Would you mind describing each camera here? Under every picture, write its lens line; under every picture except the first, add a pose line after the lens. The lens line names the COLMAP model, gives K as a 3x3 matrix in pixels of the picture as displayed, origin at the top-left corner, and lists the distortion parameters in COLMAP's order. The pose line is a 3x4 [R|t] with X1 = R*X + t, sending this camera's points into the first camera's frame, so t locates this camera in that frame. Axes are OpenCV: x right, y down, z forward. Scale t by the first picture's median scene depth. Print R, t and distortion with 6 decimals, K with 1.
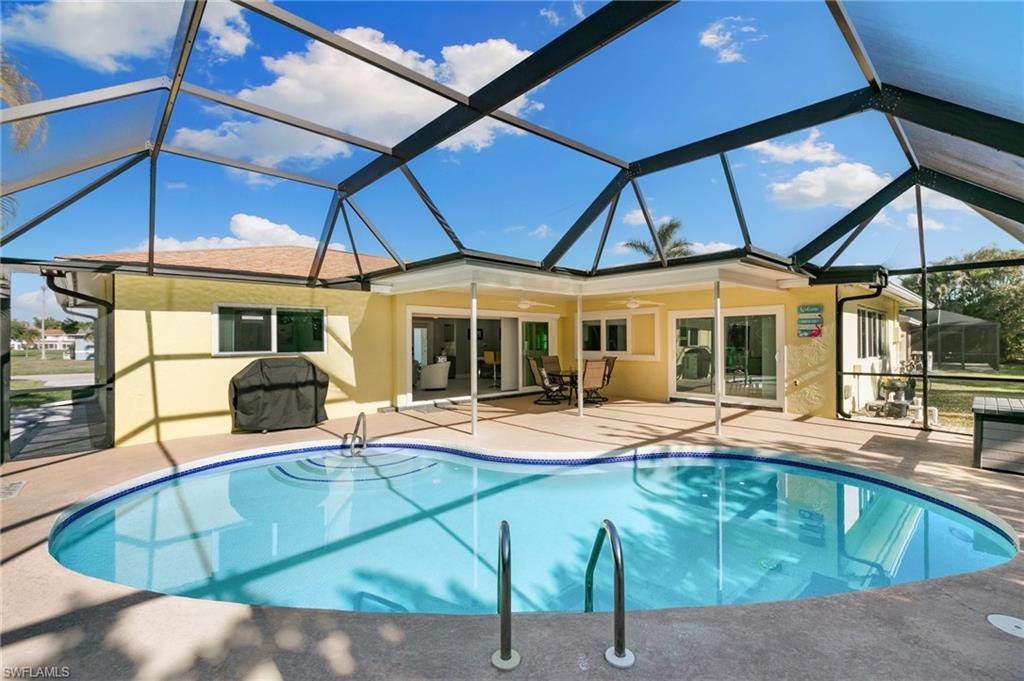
lens RADIAL K [[454.0, 0, 509.0], [0, 454.0, 339.3], [0, 0, 1]] dist [0.005842, -0.000816]
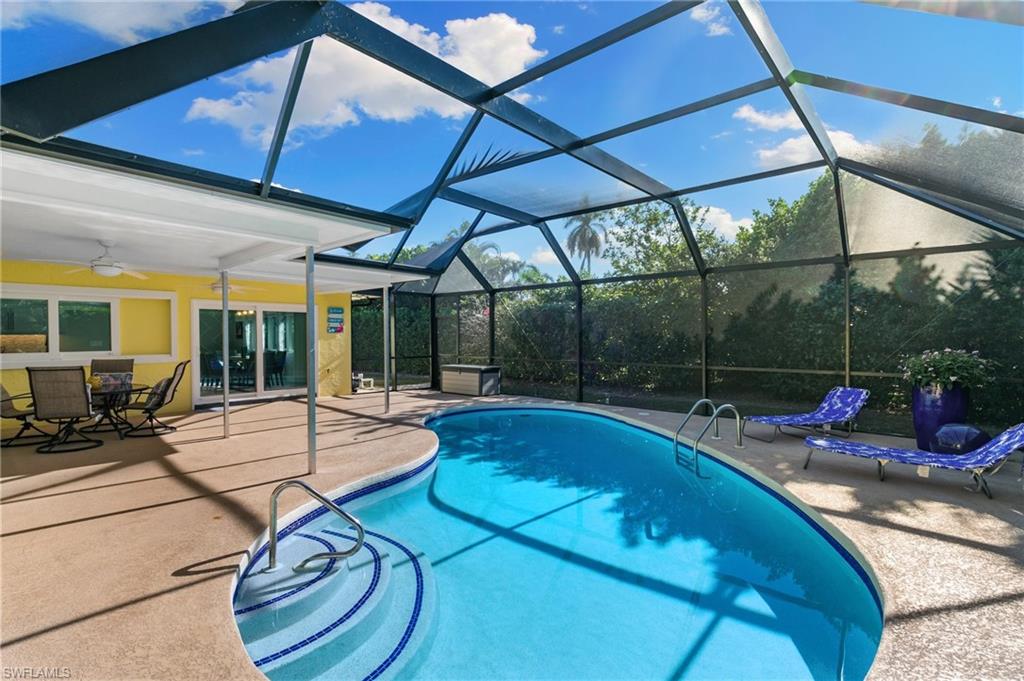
lens RADIAL K [[454.0, 0, 510.8], [0, 454.0, 337.8], [0, 0, 1]] dist [0.005842, -0.000816]
pose [[-0.086835, -0.005237, 0.996209, -0.623740], [-0.007922, 0.999958, 0.004566, -0.001393], [-0.996191, -0.007495, -0.086872, 0.621527]]
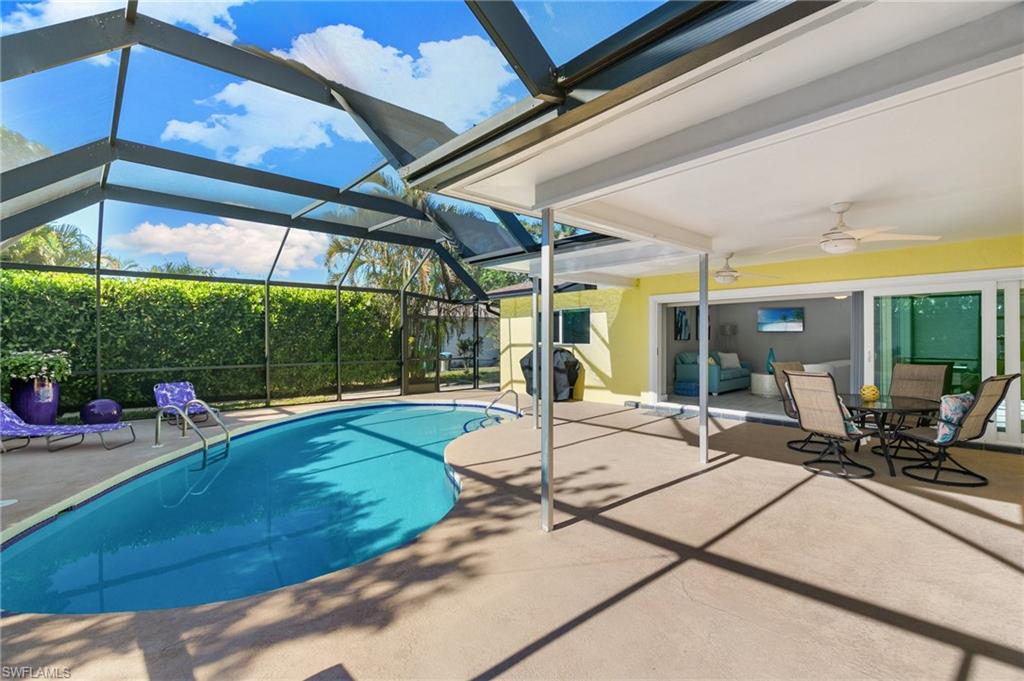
lens RADIAL K [[454.0, 0, 510.0], [0, 454.0, 339.9], [0, 0, 1]] dist [0.005842, -0.000816]
pose [[0.045152, 0.010712, -0.998923, 0.748856], [0.011190, 0.999874, 0.011228, 0.000702], [0.998917, -0.011685, 0.045026, 0.735327]]
